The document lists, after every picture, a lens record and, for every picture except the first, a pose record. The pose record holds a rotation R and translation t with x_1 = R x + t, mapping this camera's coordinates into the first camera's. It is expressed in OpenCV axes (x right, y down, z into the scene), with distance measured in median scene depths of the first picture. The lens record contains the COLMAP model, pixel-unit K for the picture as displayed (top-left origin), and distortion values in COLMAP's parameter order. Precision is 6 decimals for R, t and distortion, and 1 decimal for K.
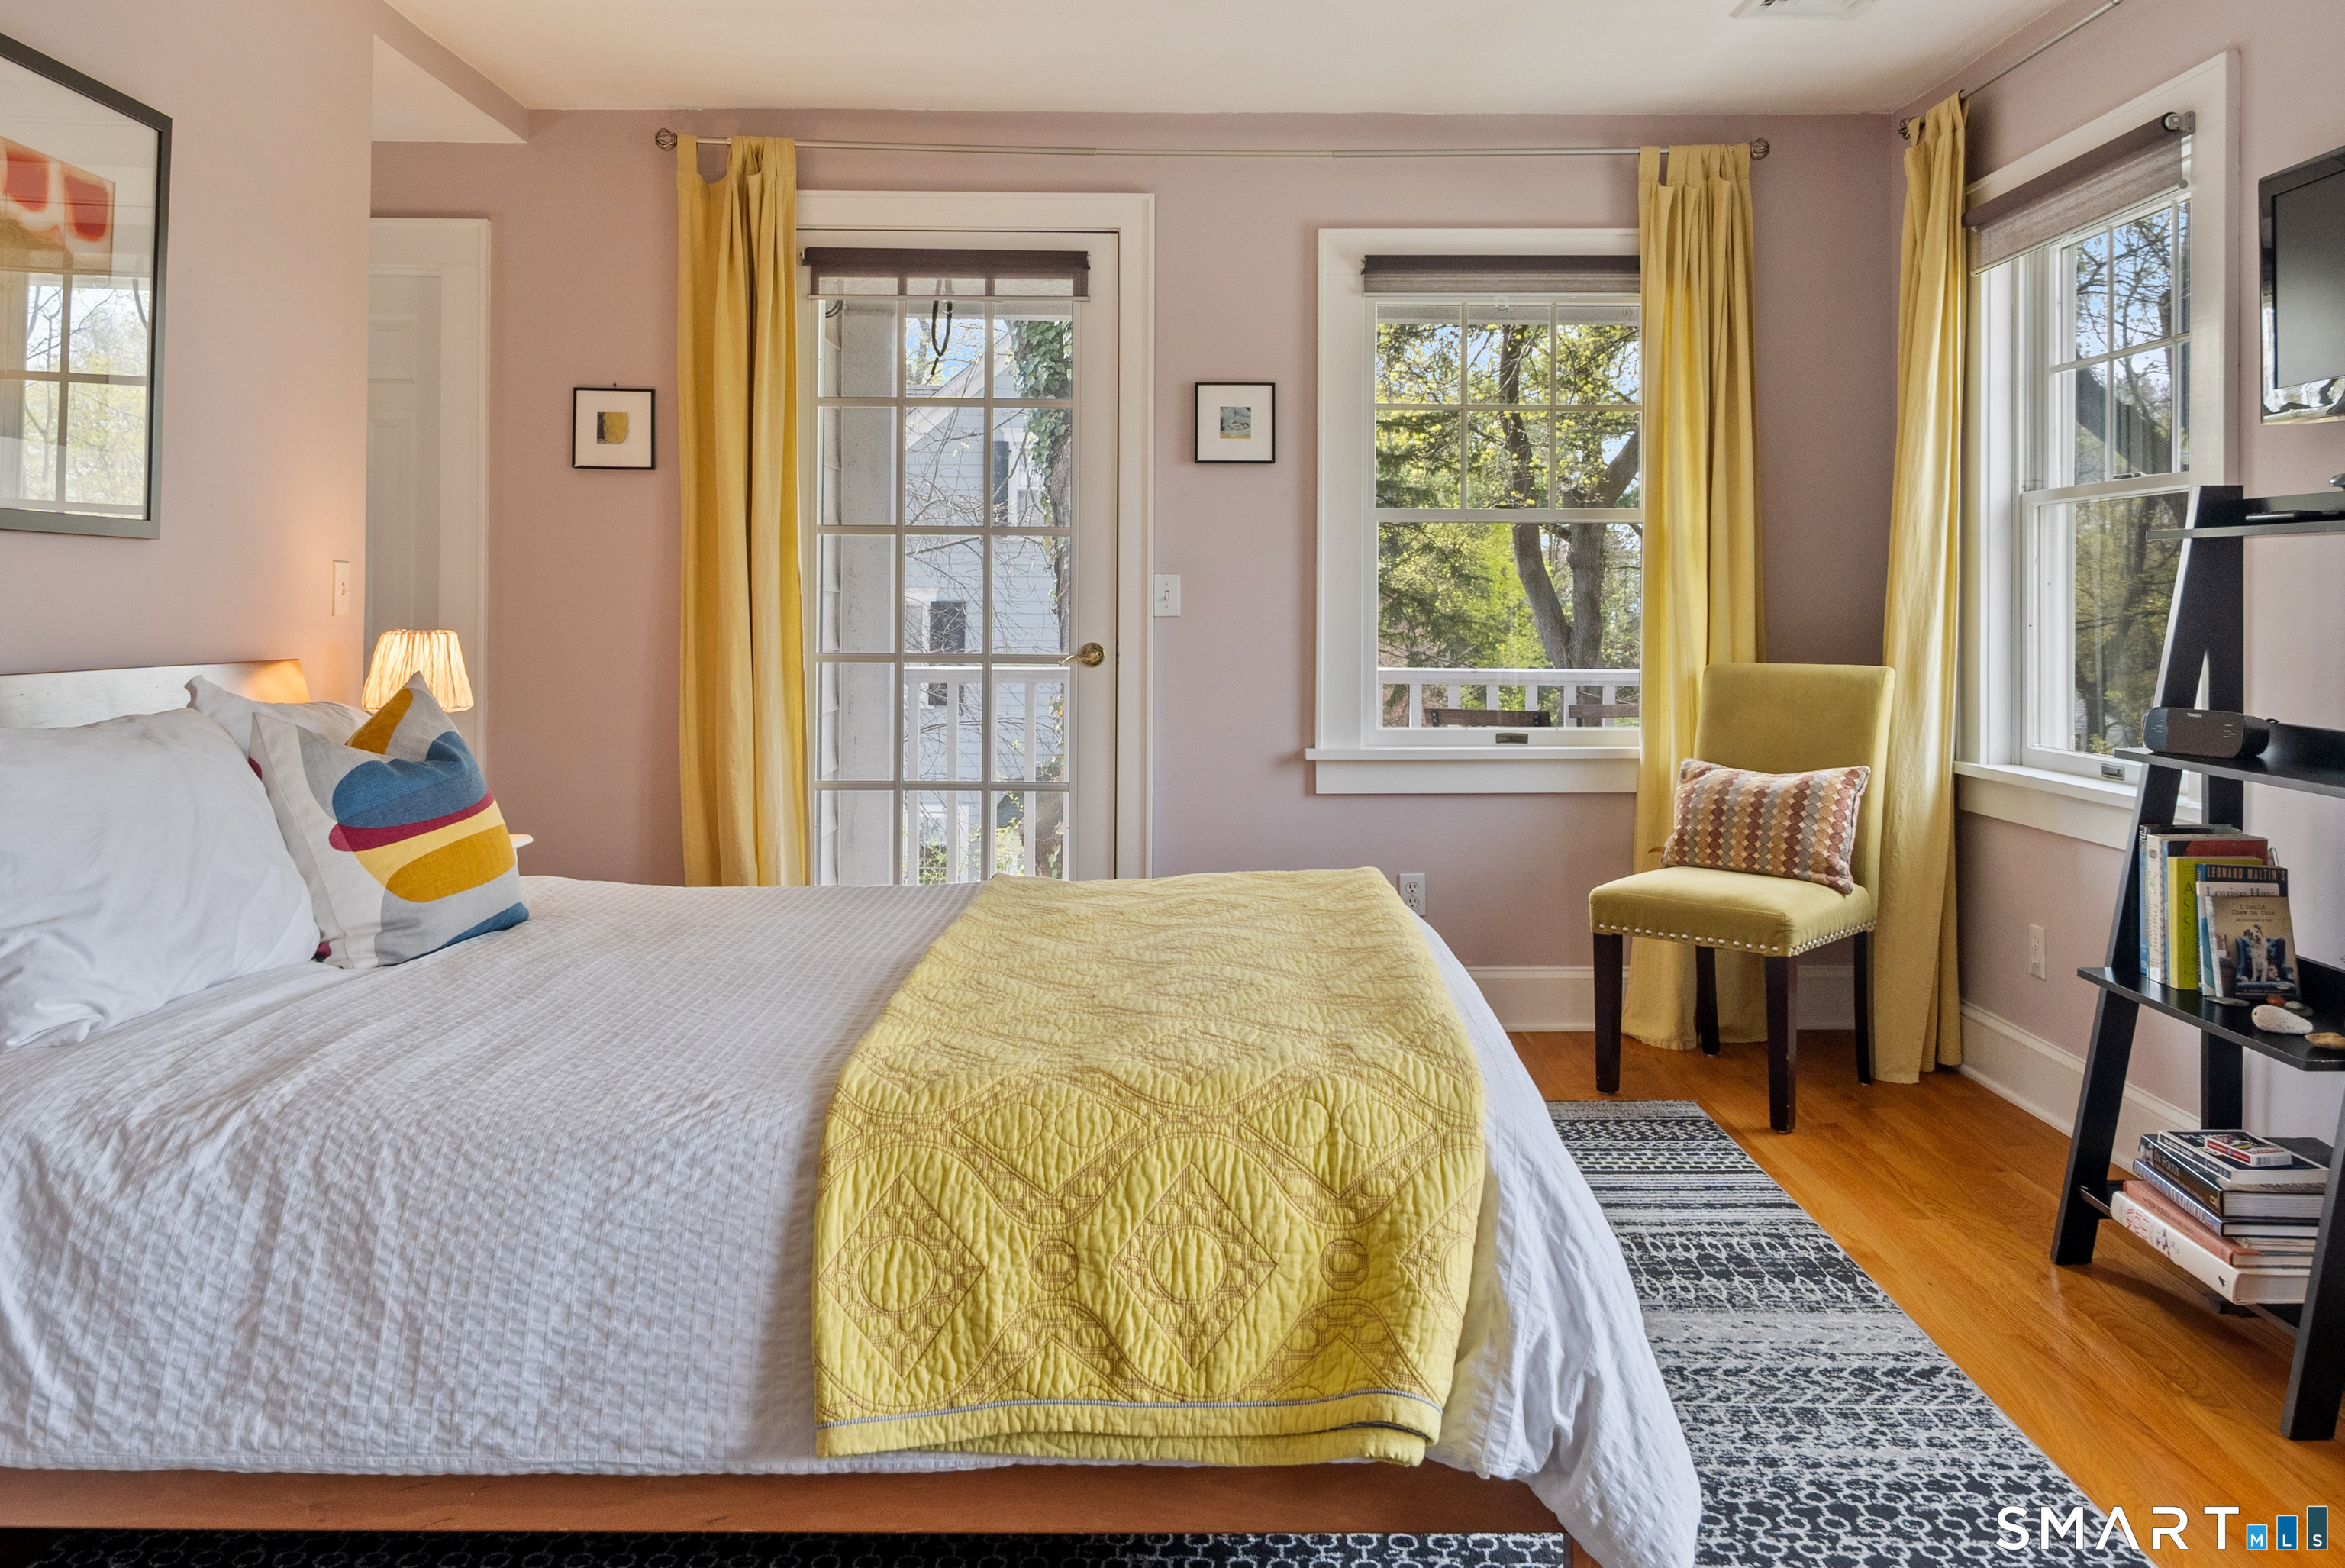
lens RADIAL K [[1749.4, 0, 1173.9], [0, 1749.4, 603.4], [0, 0, 1]] dist [0.003675, -0.002888]
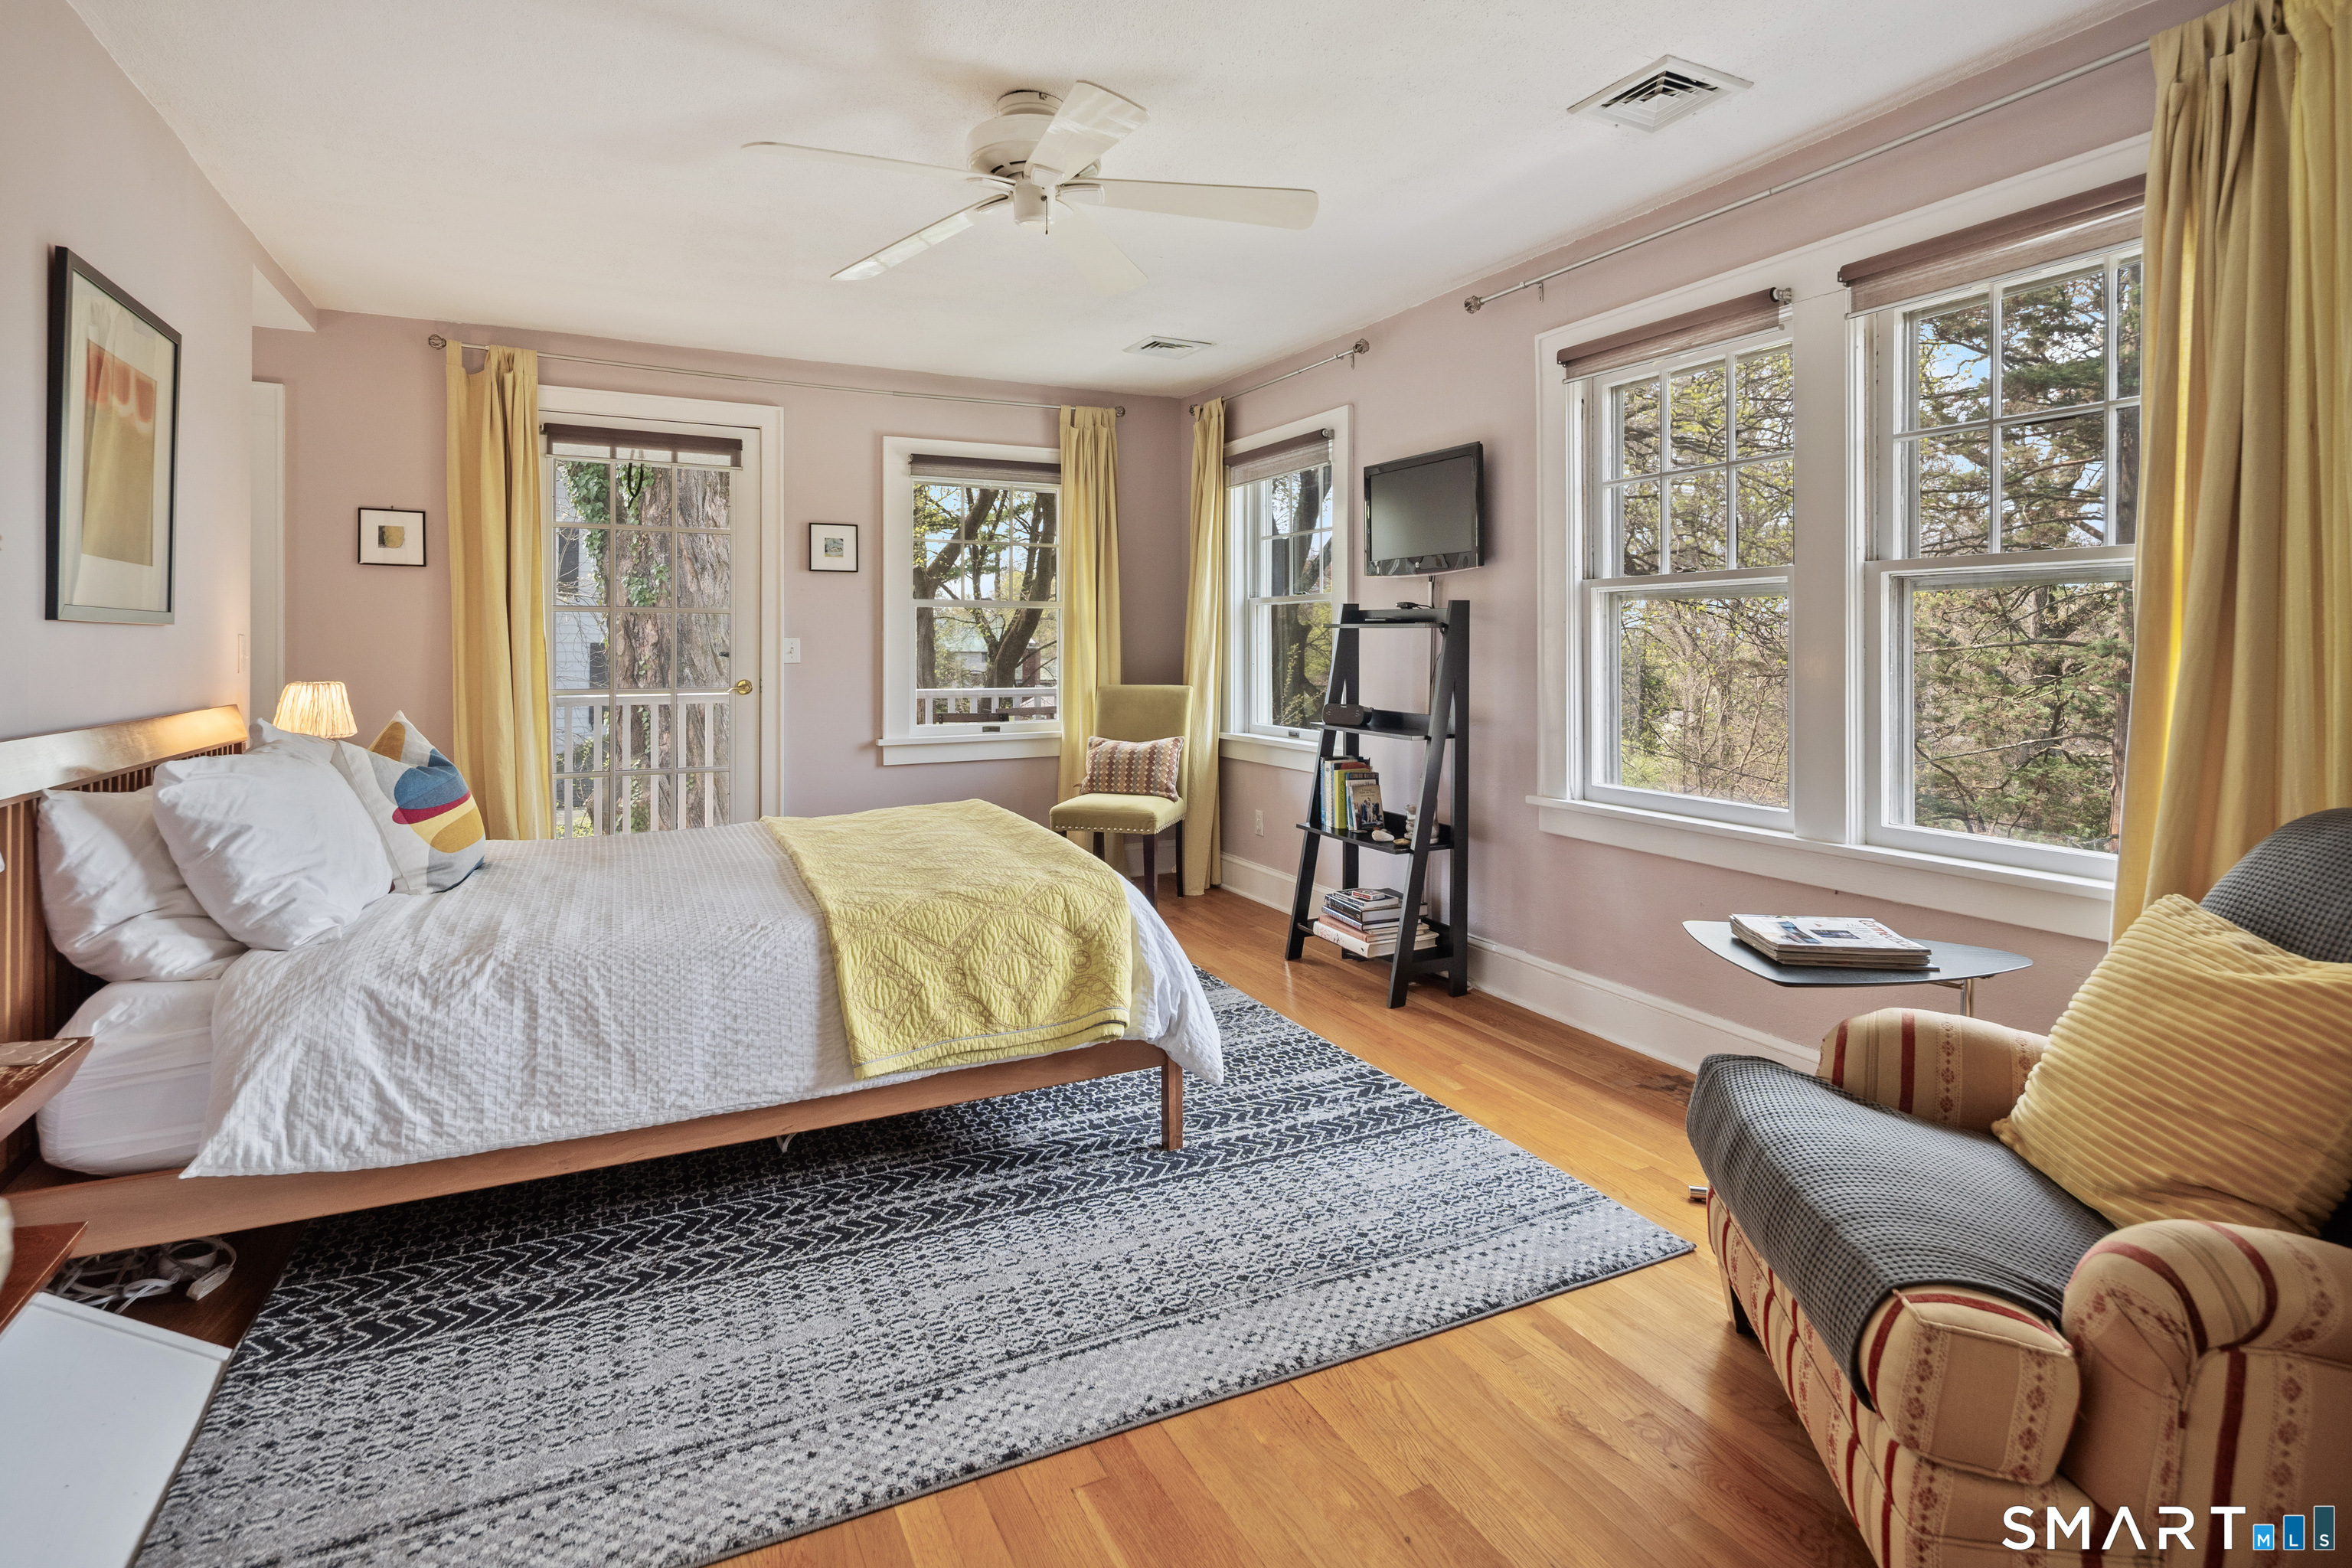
lens RADIAL K [[1159.2, 0, 1179.0], [0, 1159.2, 648.8], [0, 0, 1]] dist [-0.001111, -0.000913]
pose [[0.894380, -0.005582, 0.447273, -0.312059], [0.002047, 0.999963, 0.008386, -0.027394], [-0.447303, -0.006585, 0.894358, -0.272047]]
